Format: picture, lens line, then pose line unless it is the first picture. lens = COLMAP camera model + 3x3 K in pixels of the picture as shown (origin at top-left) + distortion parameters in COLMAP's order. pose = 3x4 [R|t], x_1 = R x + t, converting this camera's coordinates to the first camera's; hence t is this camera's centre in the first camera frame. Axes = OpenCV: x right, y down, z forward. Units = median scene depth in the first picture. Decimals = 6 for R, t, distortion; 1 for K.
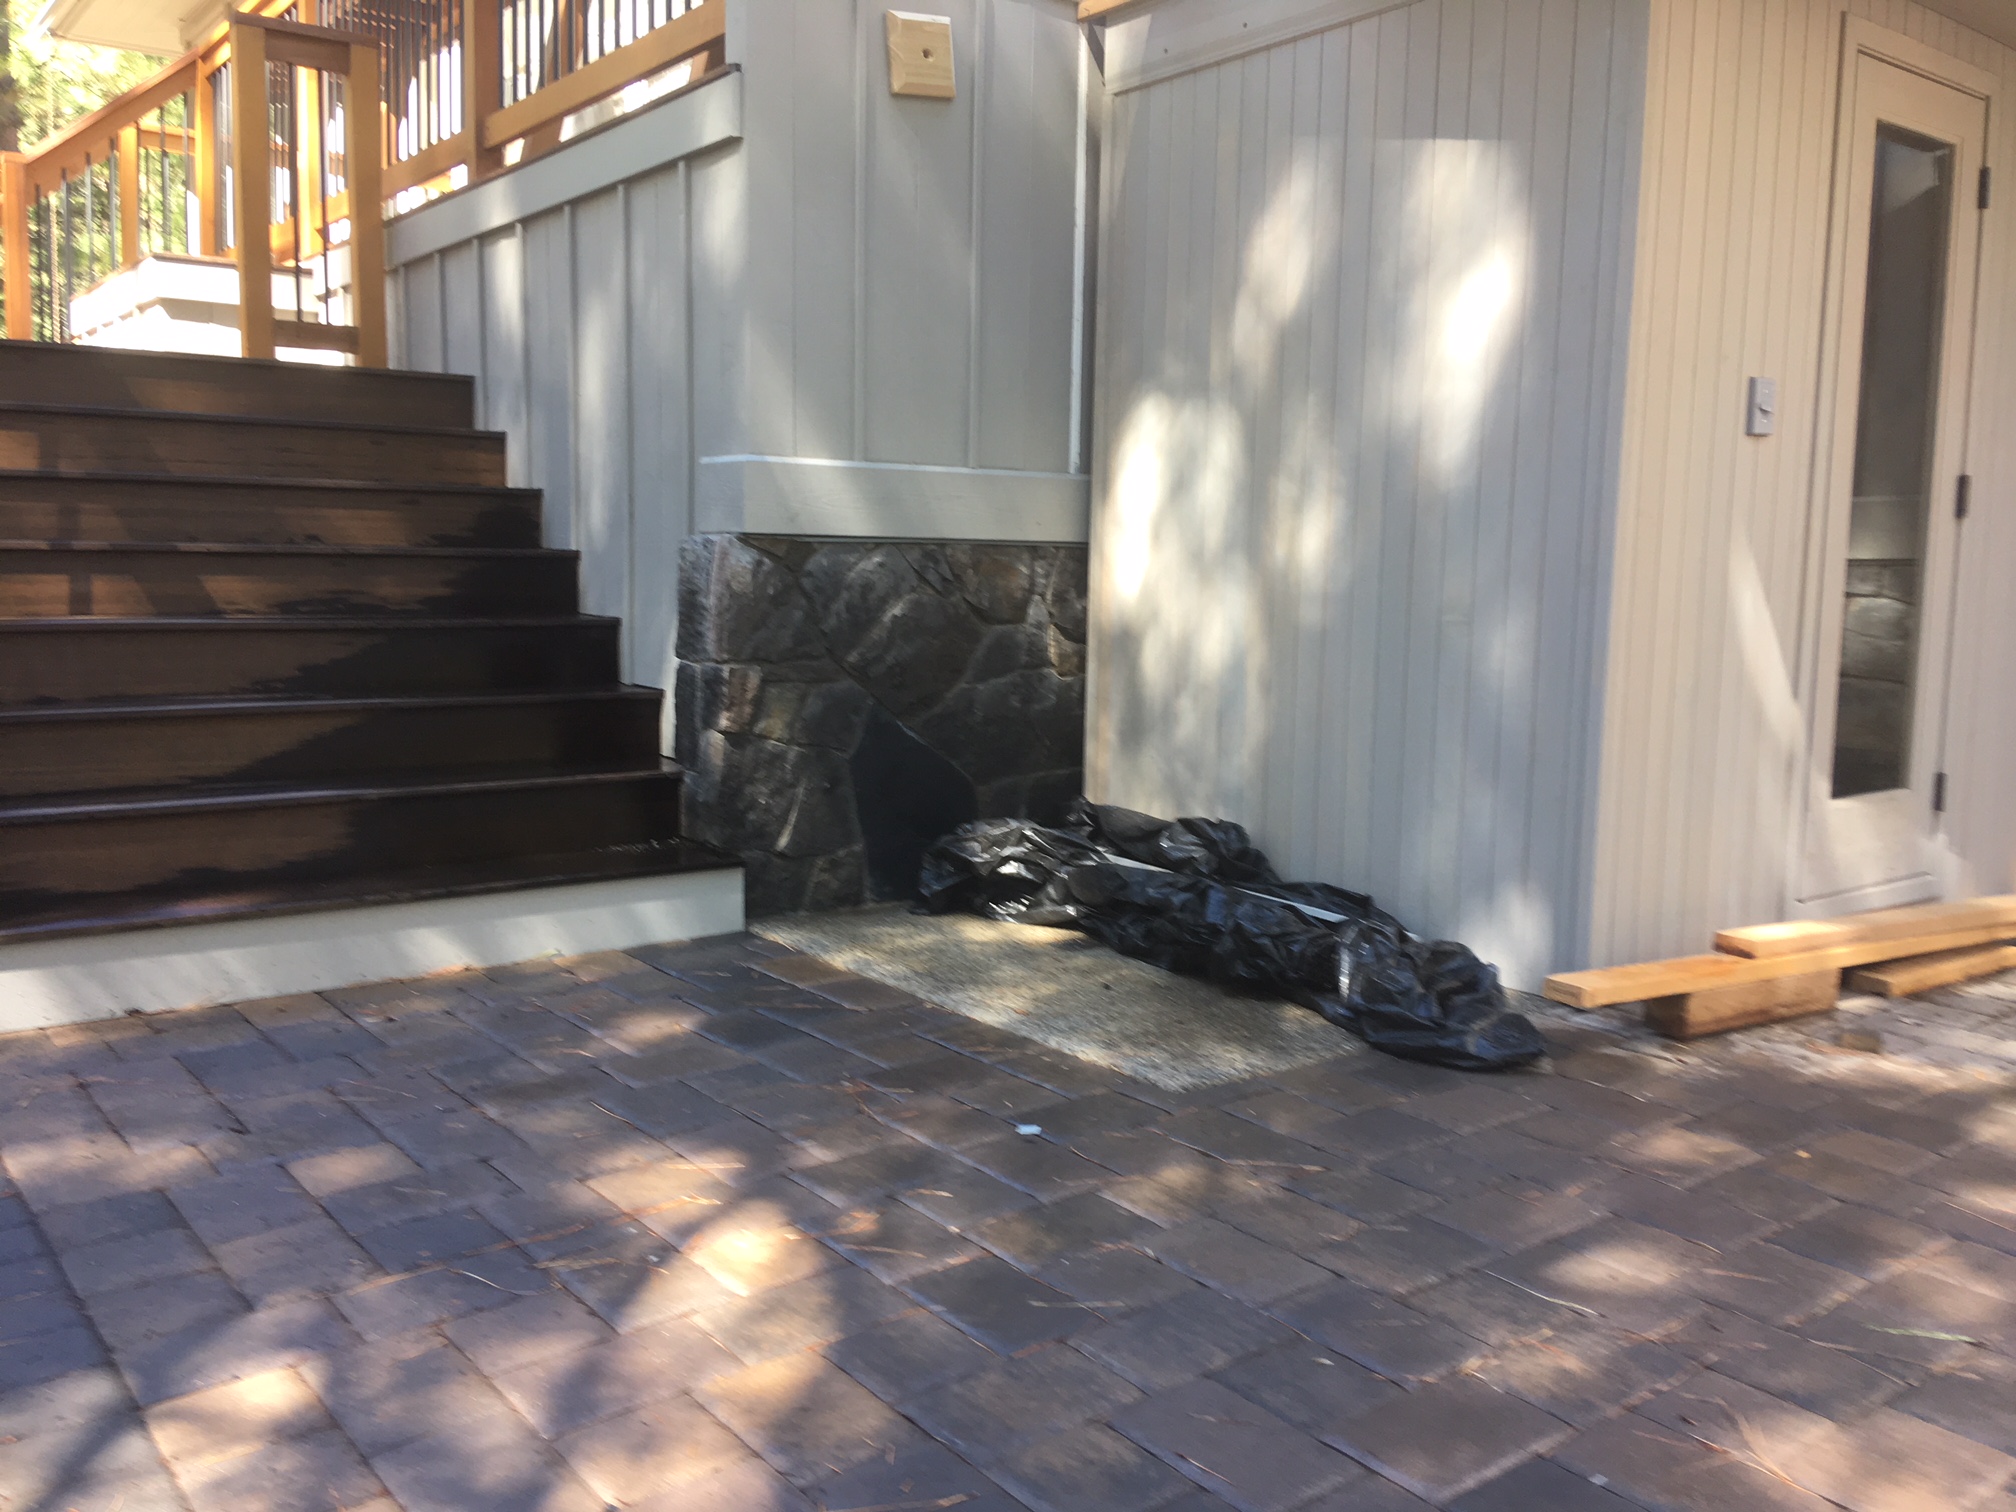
lens RADIAL K [[1704.8, 0, 1009.4], [0, 1704.8, 755.0], [0, 0, 1]] dist [0.117950, -0.180797]
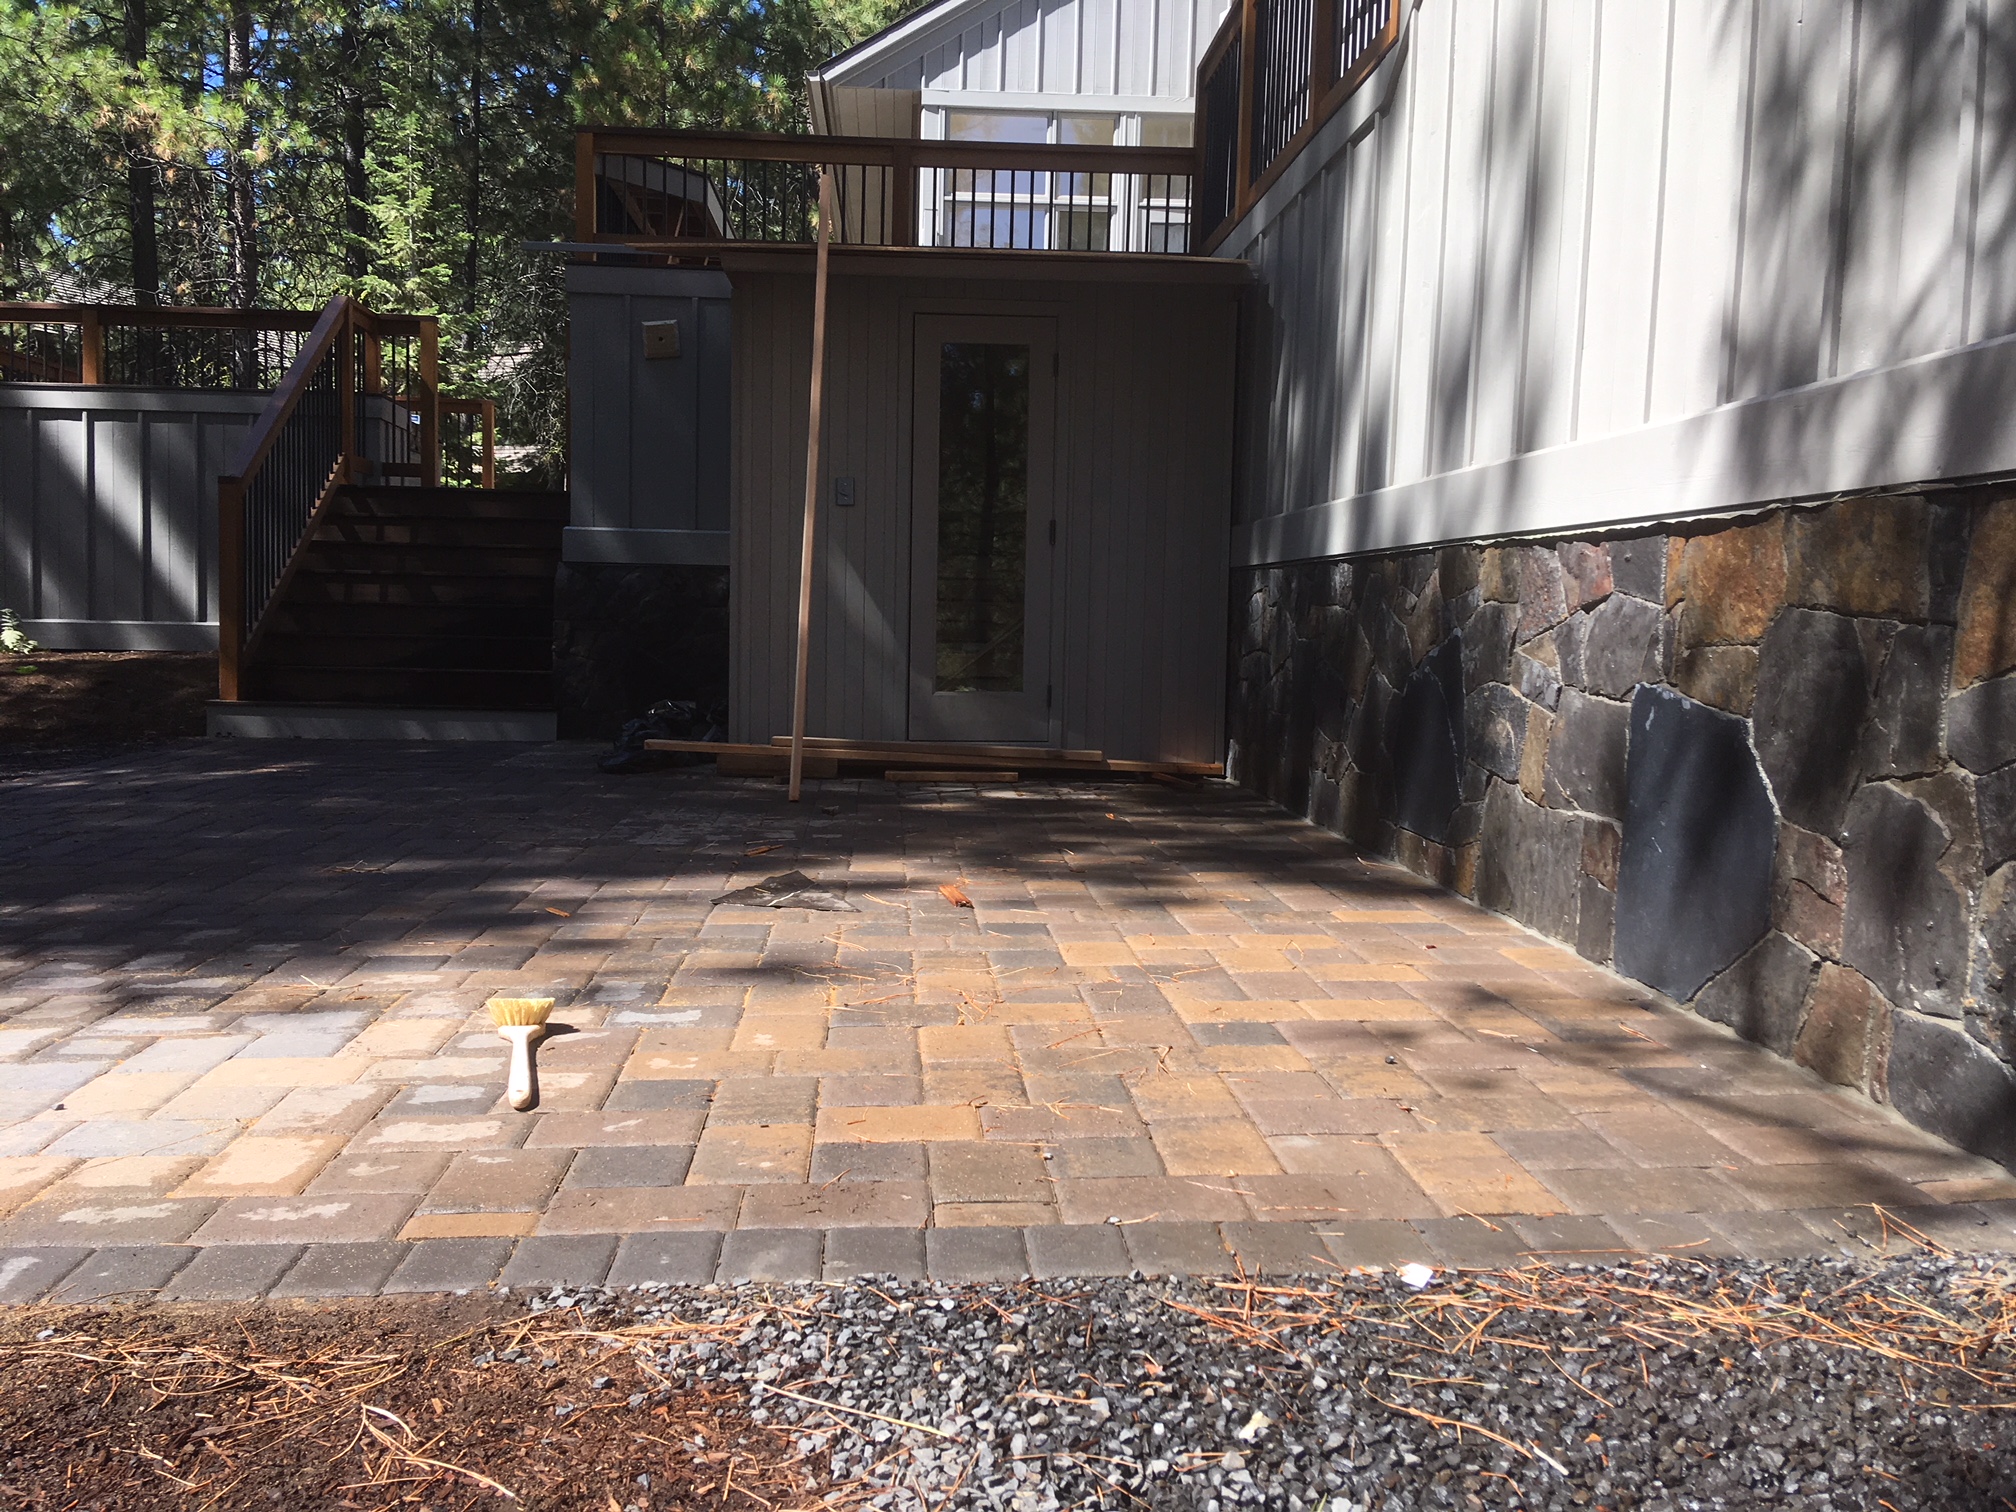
lens RADIAL K [[1704.8, 0, 992.6], [0, 1704.8, 754.0], [0, 0, 1]] dist [0.117950, -0.180797]
pose [[0.830517, 0.044754, -0.555193, 1.501702], [-0.071586, 0.997077, -0.026713, 0.134389], [0.552374, 0.061930, 0.831293, -0.507474]]
